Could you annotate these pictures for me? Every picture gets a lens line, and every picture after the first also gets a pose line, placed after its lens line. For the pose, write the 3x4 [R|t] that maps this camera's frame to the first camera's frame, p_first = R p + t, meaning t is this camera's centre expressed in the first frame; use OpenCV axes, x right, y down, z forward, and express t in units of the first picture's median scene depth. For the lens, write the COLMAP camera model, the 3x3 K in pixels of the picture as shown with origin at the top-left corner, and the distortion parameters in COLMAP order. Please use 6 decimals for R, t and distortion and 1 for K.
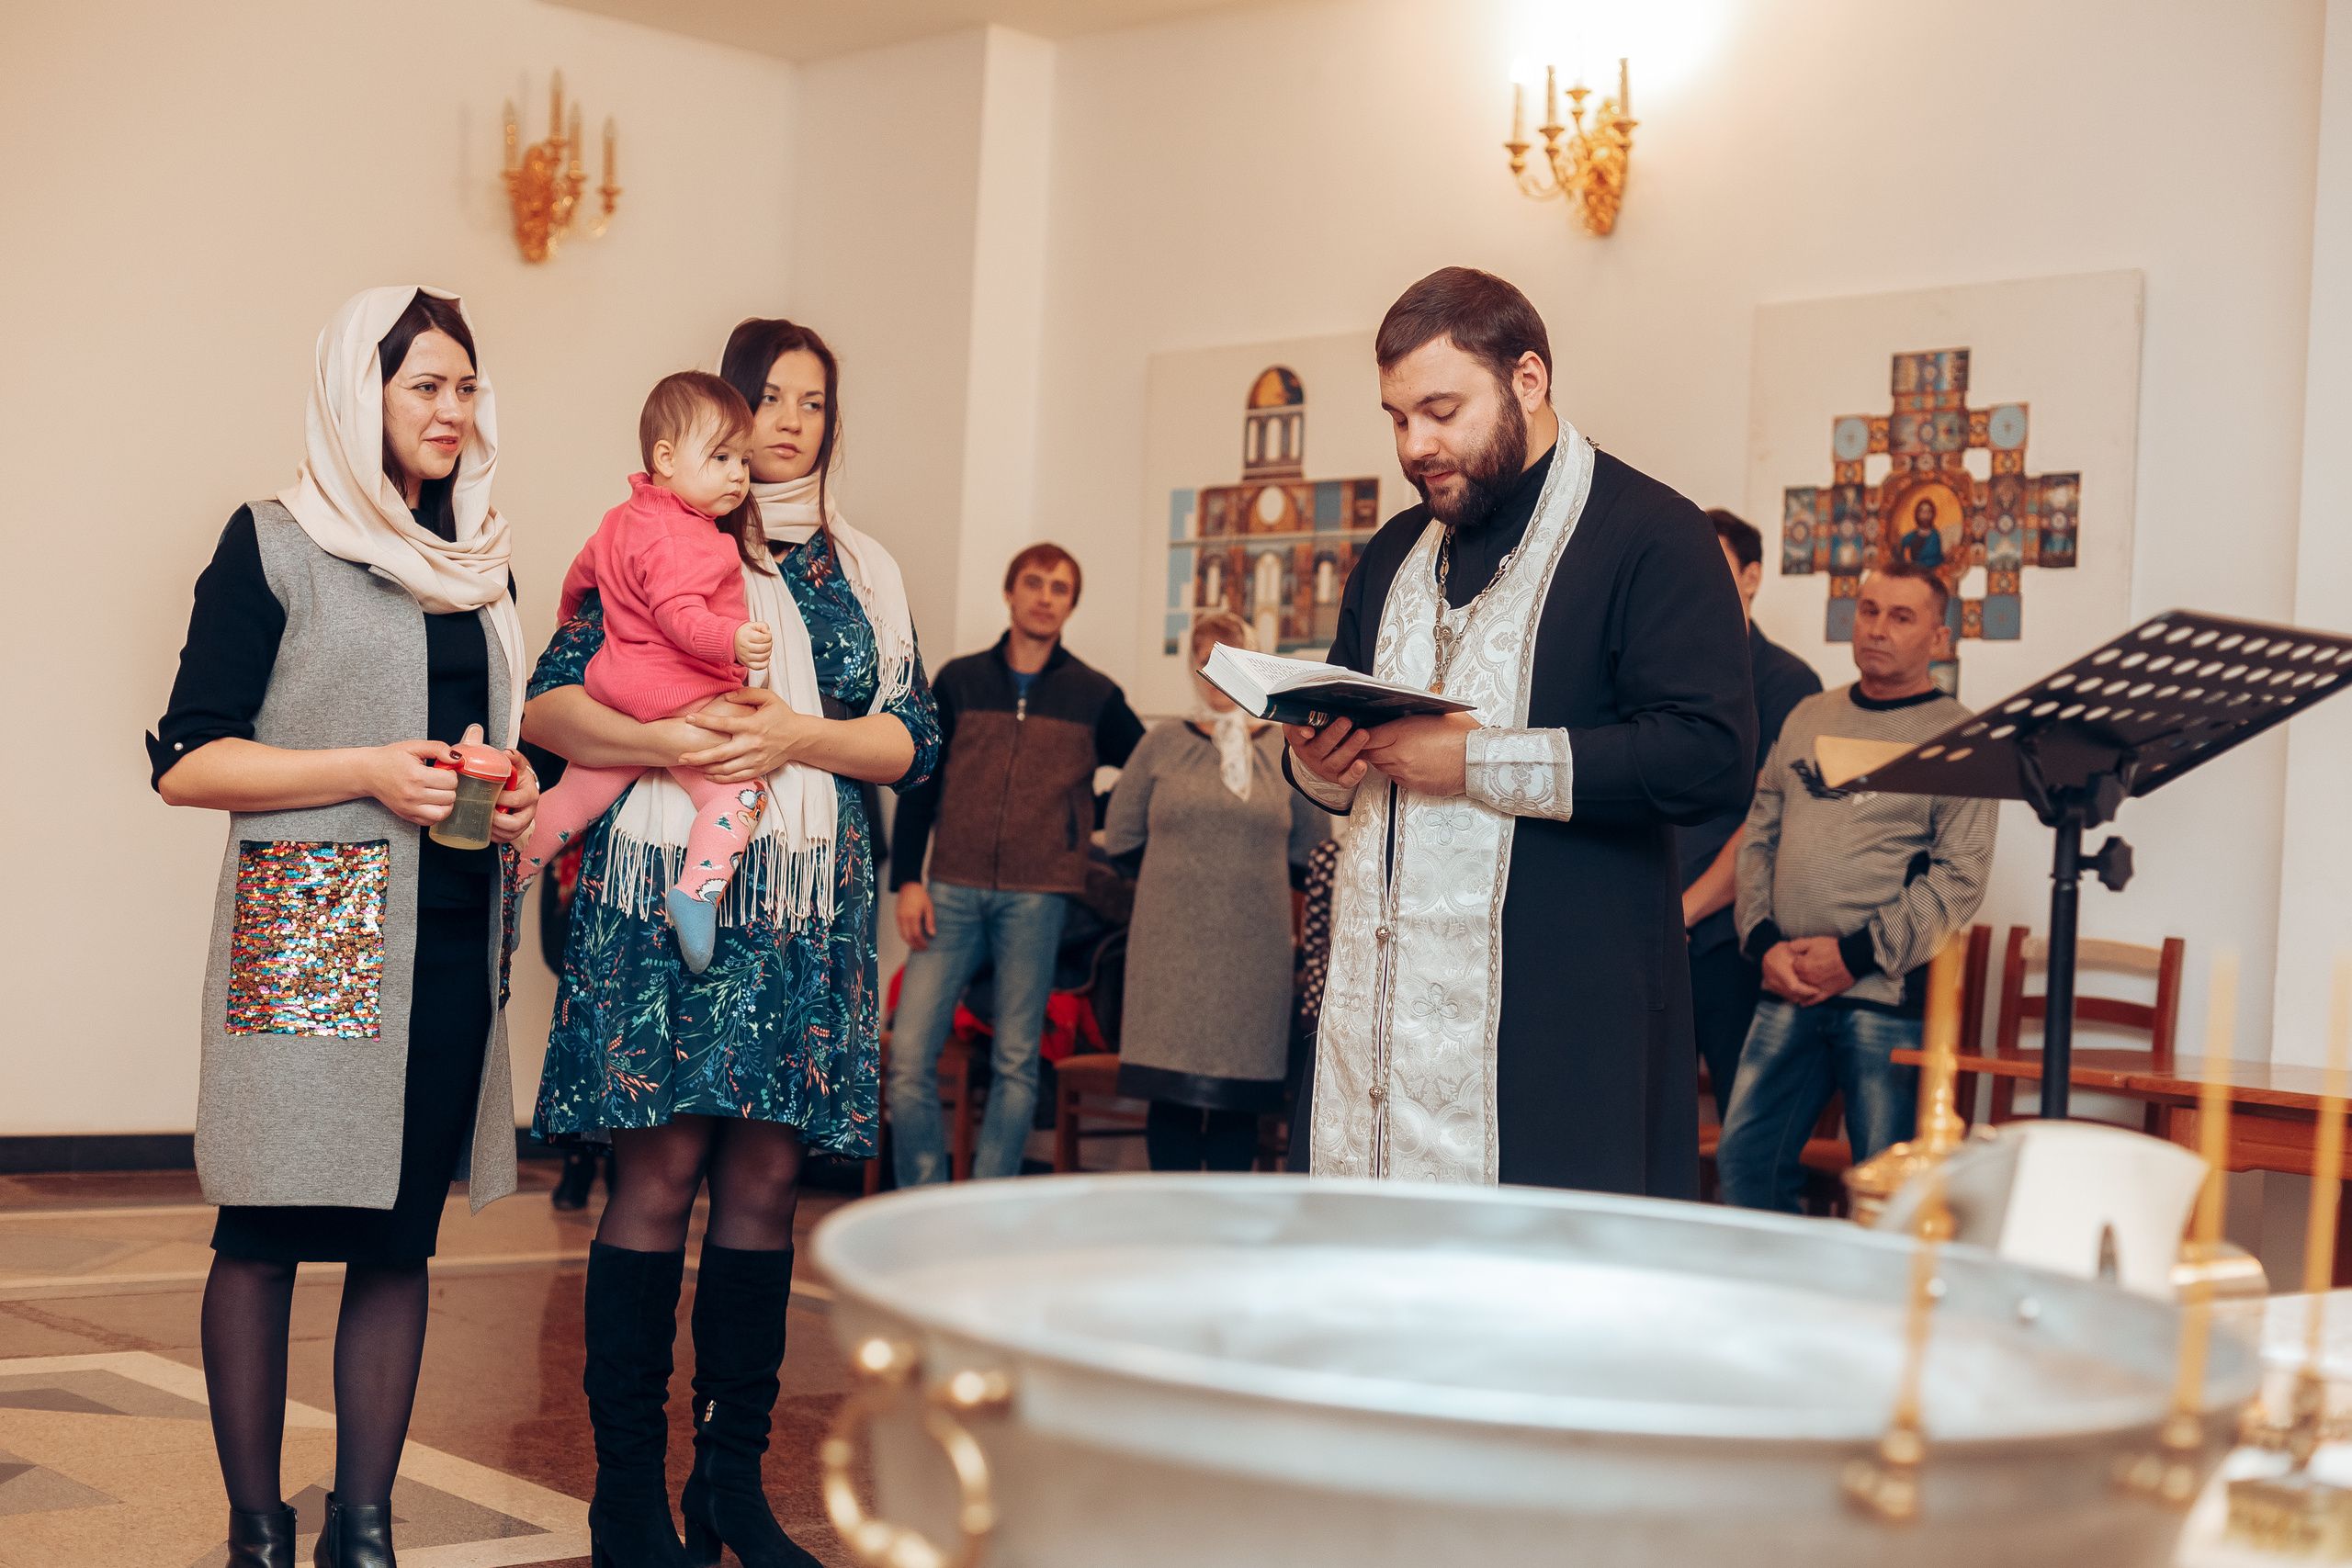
lens RADIAL K [[3642.0, 0, 1176.0], [0, 3642.0, 784.0], [0, 0, 1]] dist [0.023567, -0.089000]
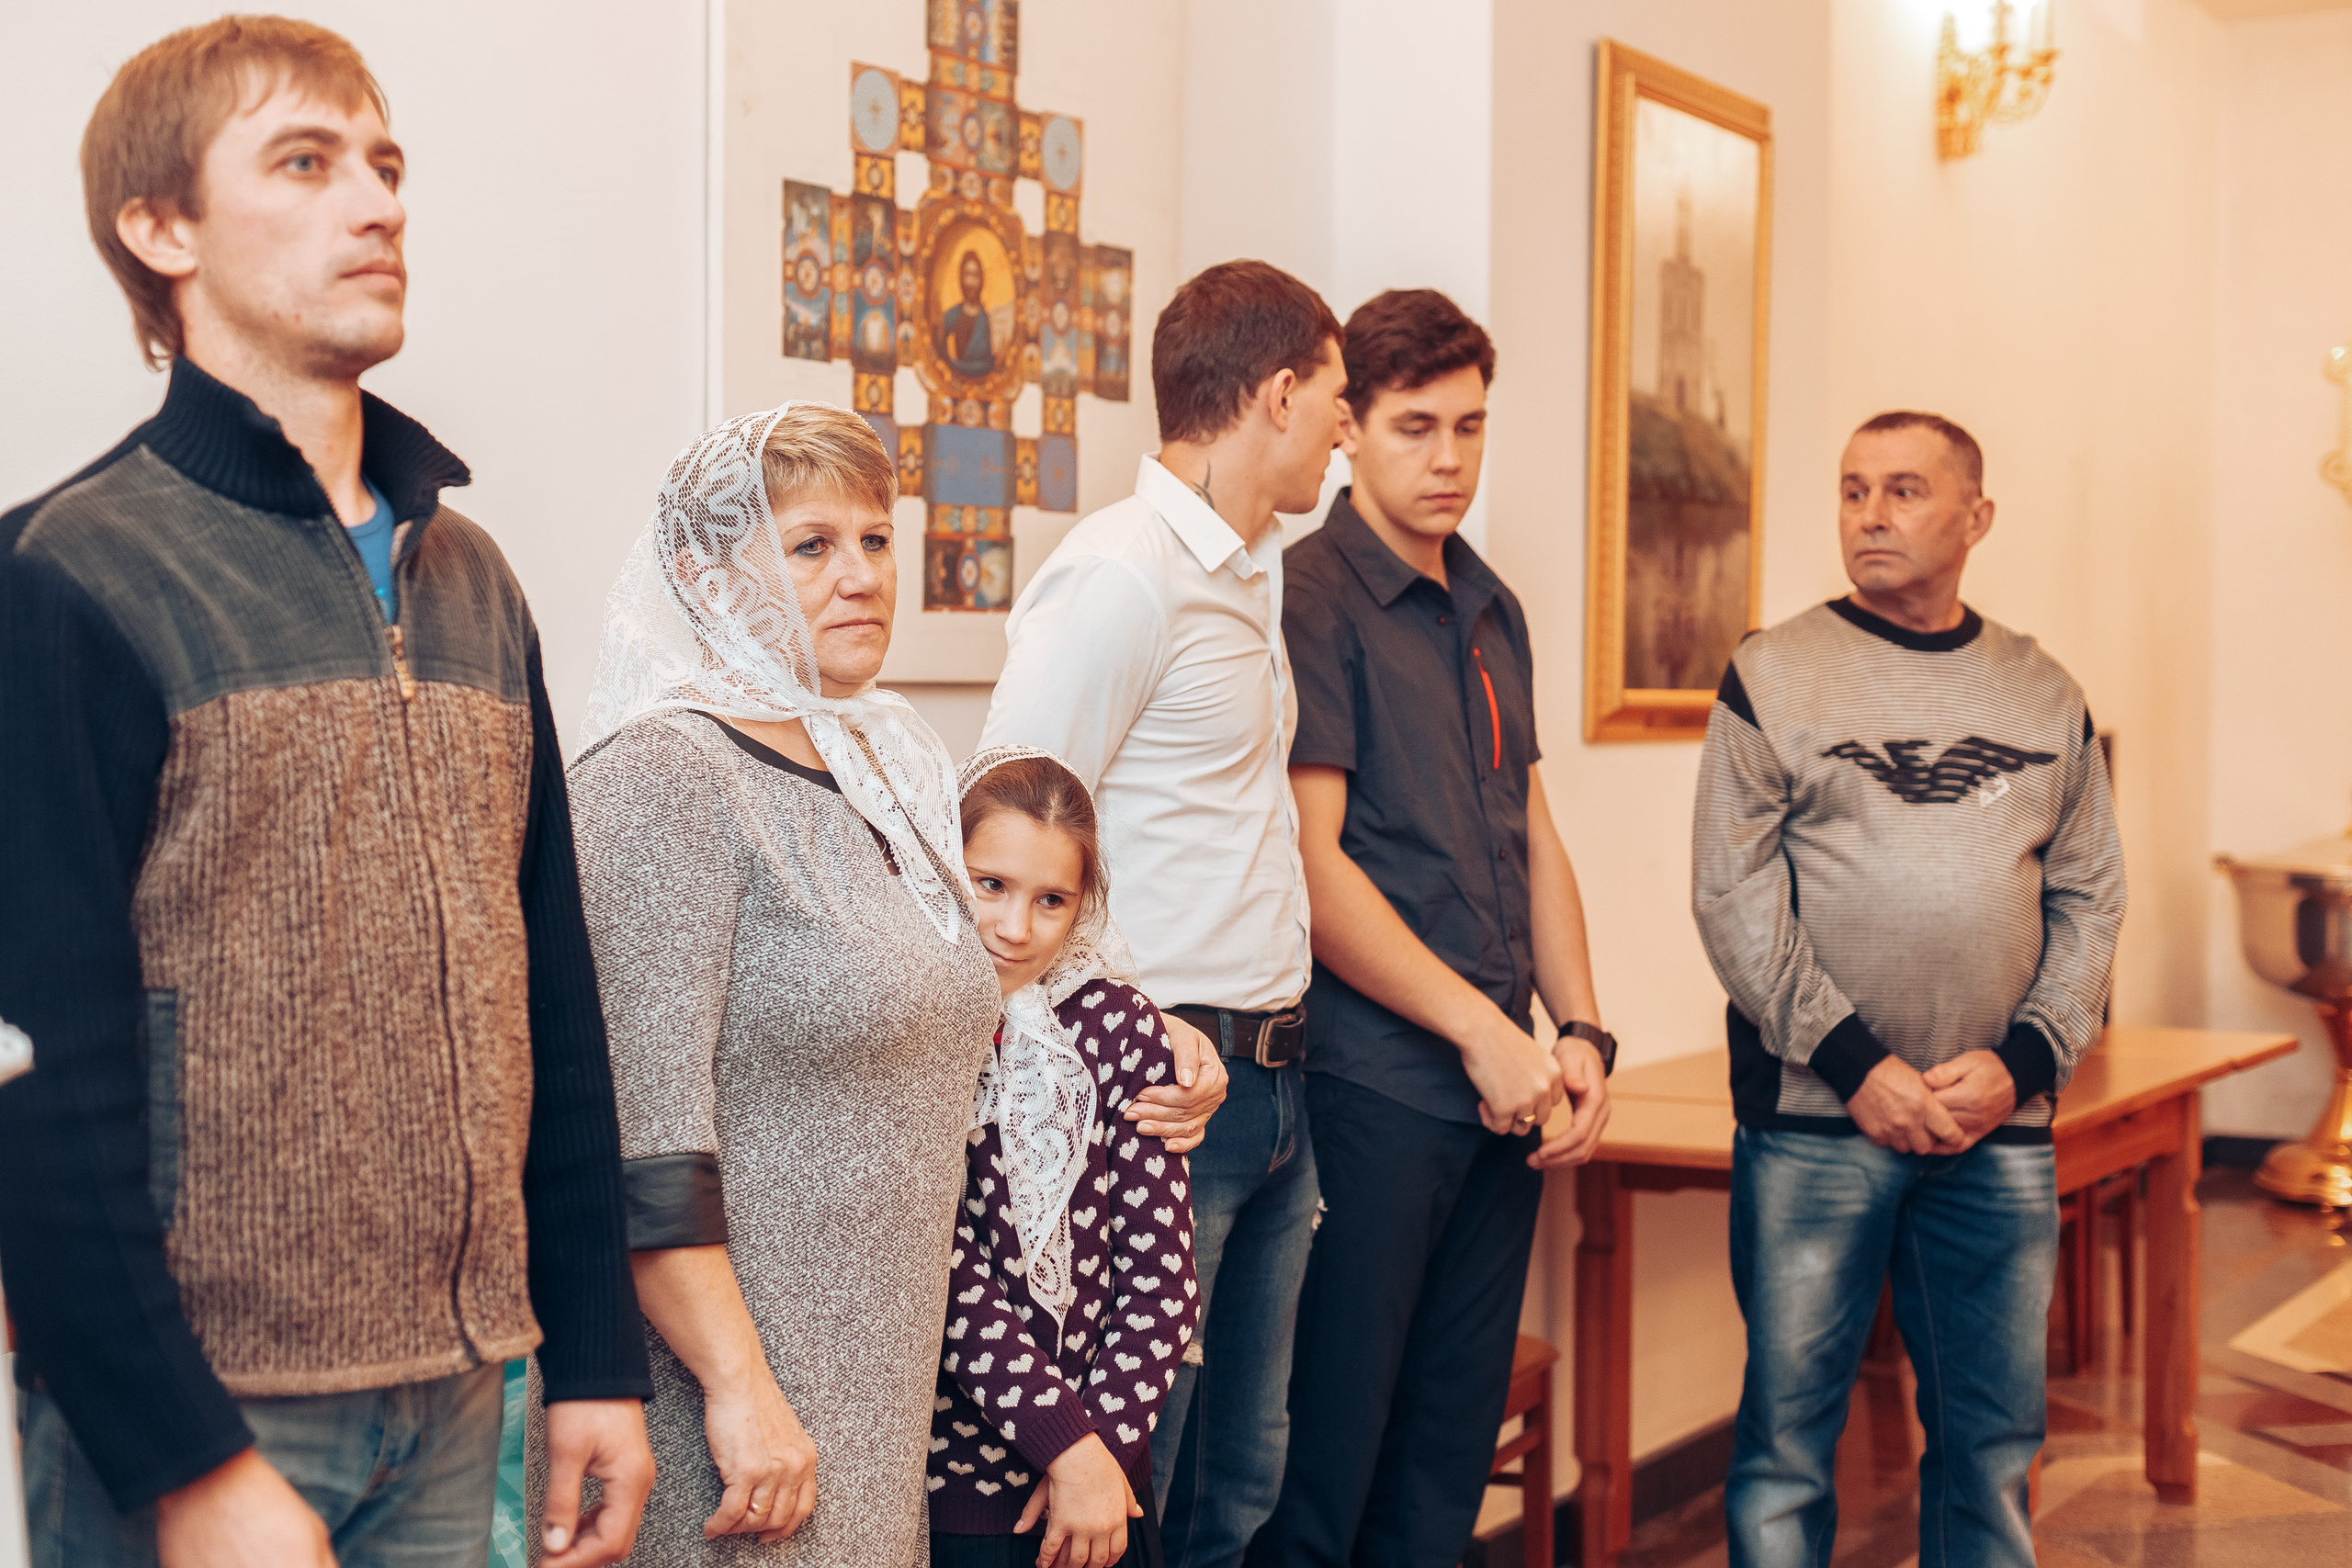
lens RADIAL K [[3315.6, 0, 1176.0], [0, 3315.6, 784.0], [0, 0, 1]] dist [-0.000921, -0.122300]
pose [[-0.293107, -0.077794, 0.952910, -0.295731], [-0.024708, 0.996968, 0.073790, -0.034569], [-0.955760, -0.001916, -0.294140, 1.114454]]
